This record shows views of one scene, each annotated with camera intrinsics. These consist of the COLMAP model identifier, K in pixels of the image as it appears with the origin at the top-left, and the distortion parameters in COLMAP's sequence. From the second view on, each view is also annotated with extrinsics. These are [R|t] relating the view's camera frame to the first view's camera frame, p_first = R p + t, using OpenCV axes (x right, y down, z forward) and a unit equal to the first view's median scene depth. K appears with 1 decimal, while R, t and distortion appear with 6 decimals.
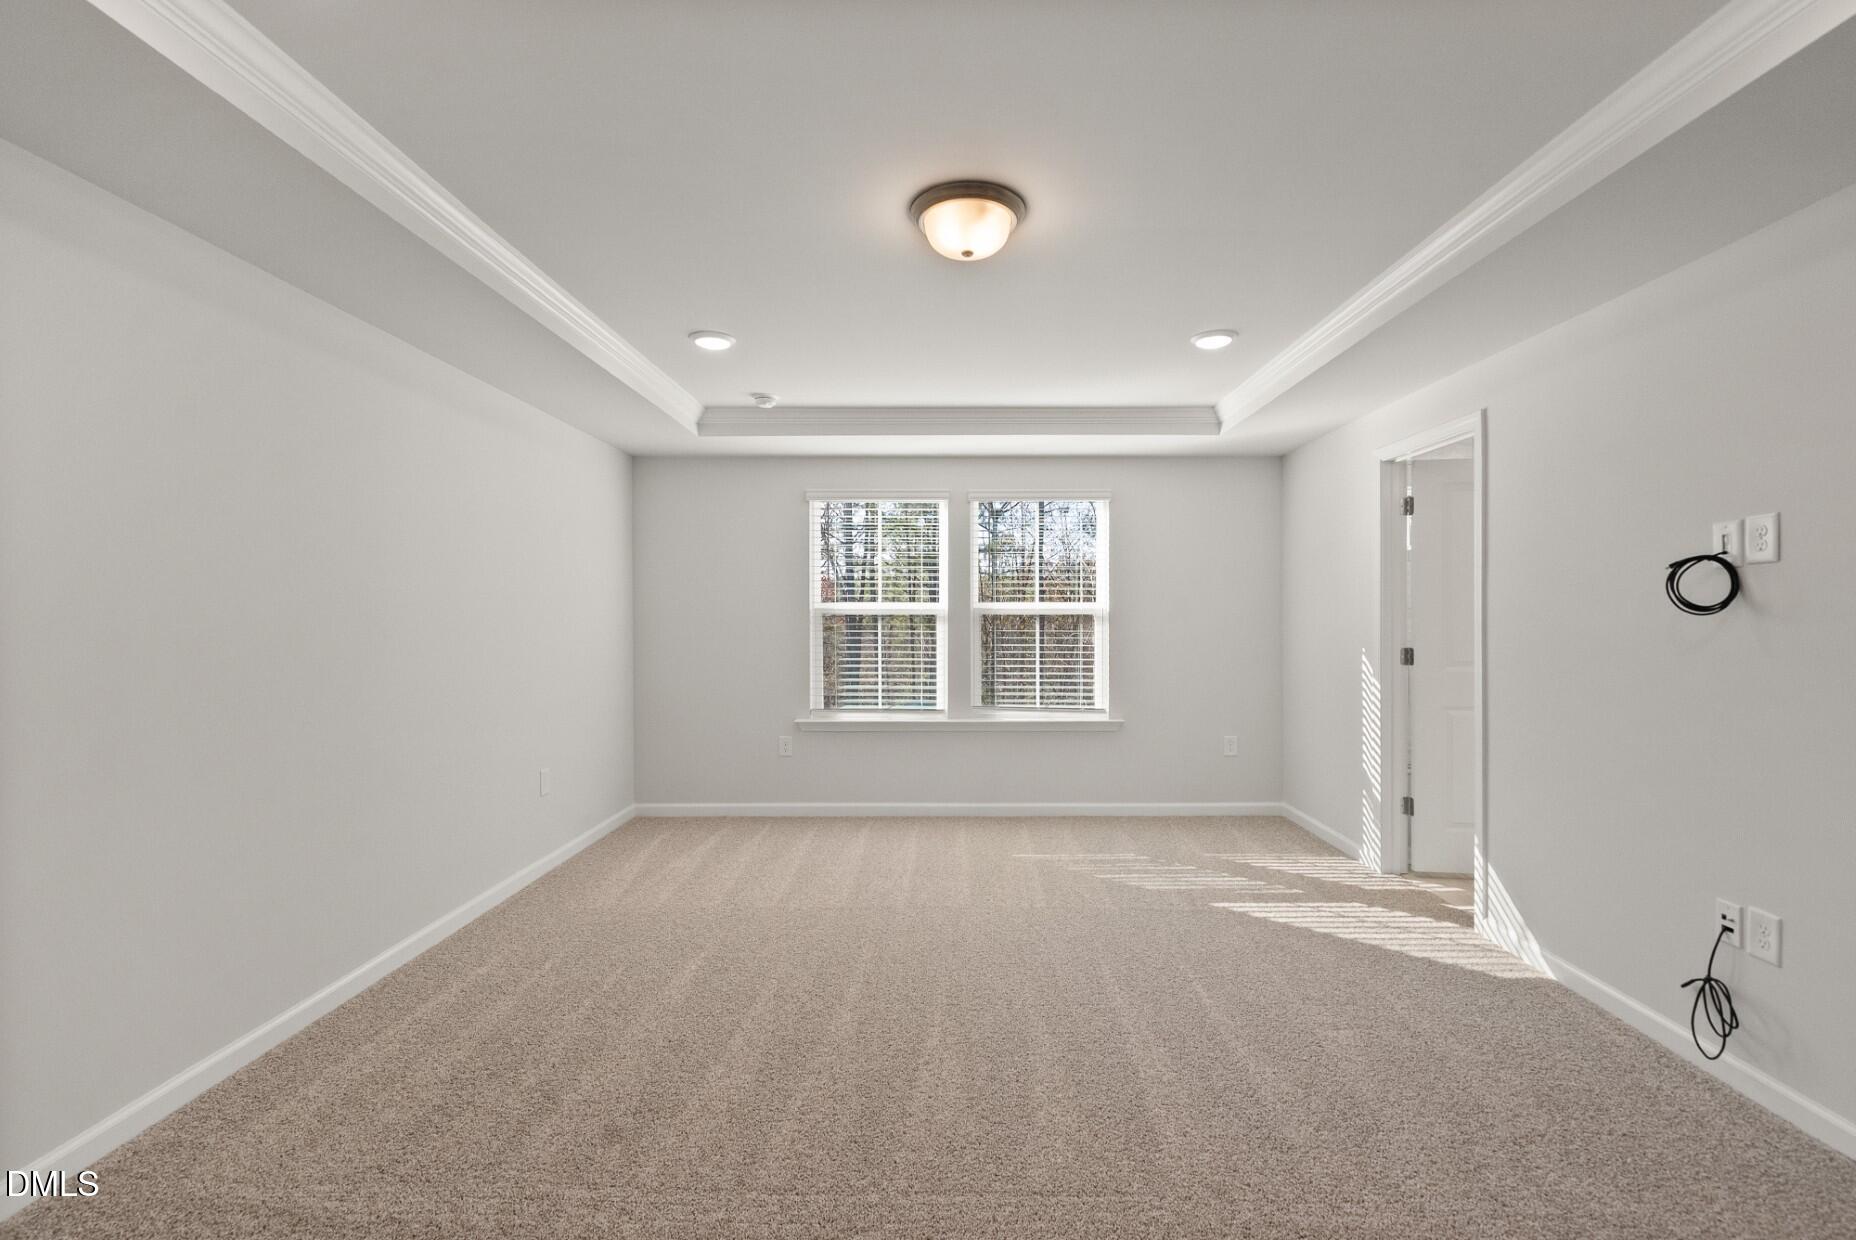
lens RADIAL K [[825.6, 0, 928.9], [0, 825.6, 624.3], [0, 0, 1]] dist [0.000177, 0.001078]
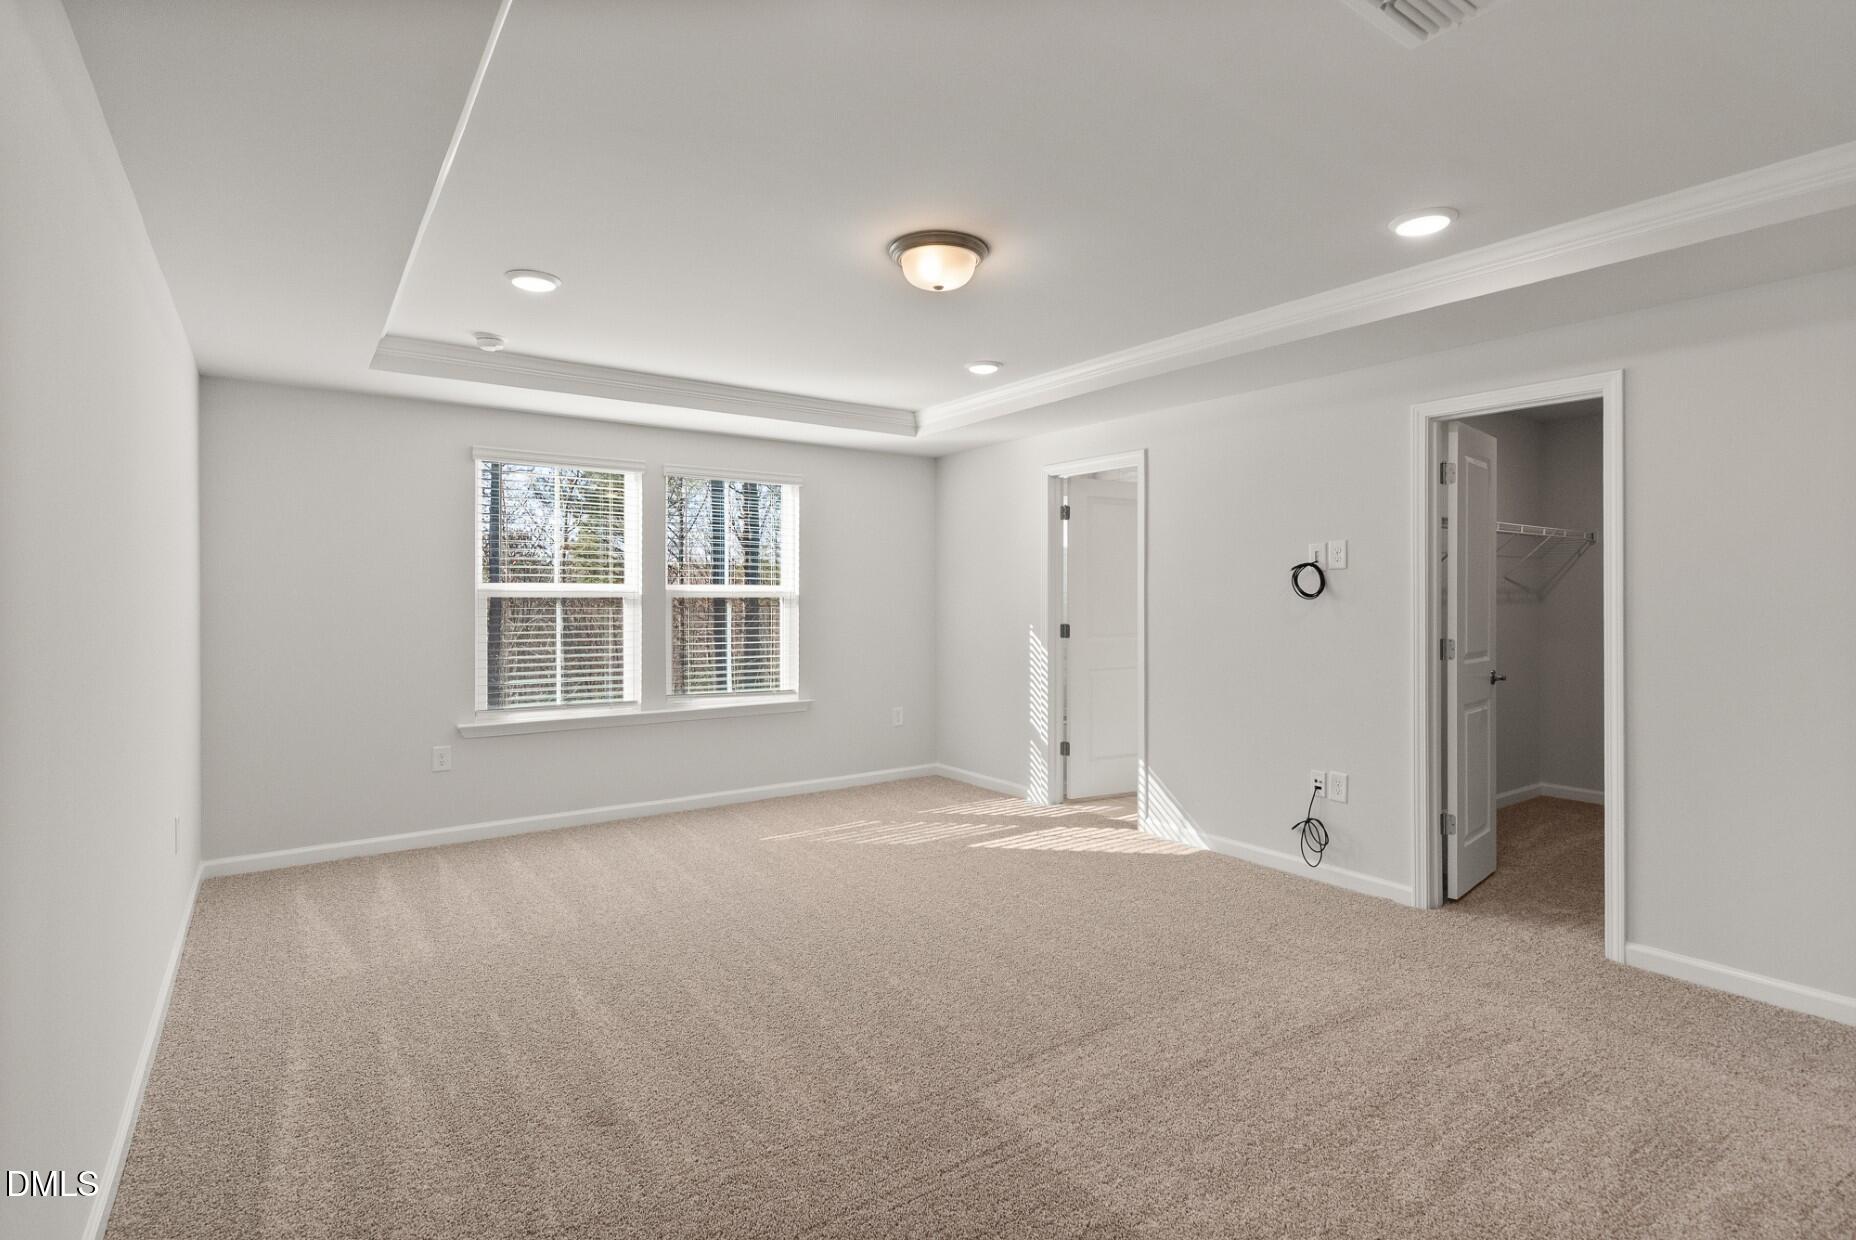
lens RADIAL K [[897.5, 0, 958.1], [0, 897.5, 603.6], [0, 0, 1]] dist [0.002402, 0.001389]
pose [[0.808768, -0.002478, 0.588122, -0.364950], [0.004885, 0.999985, -0.002504, -0.000599], [-0.588107, 0.004898, 0.808768, -0.019186]]
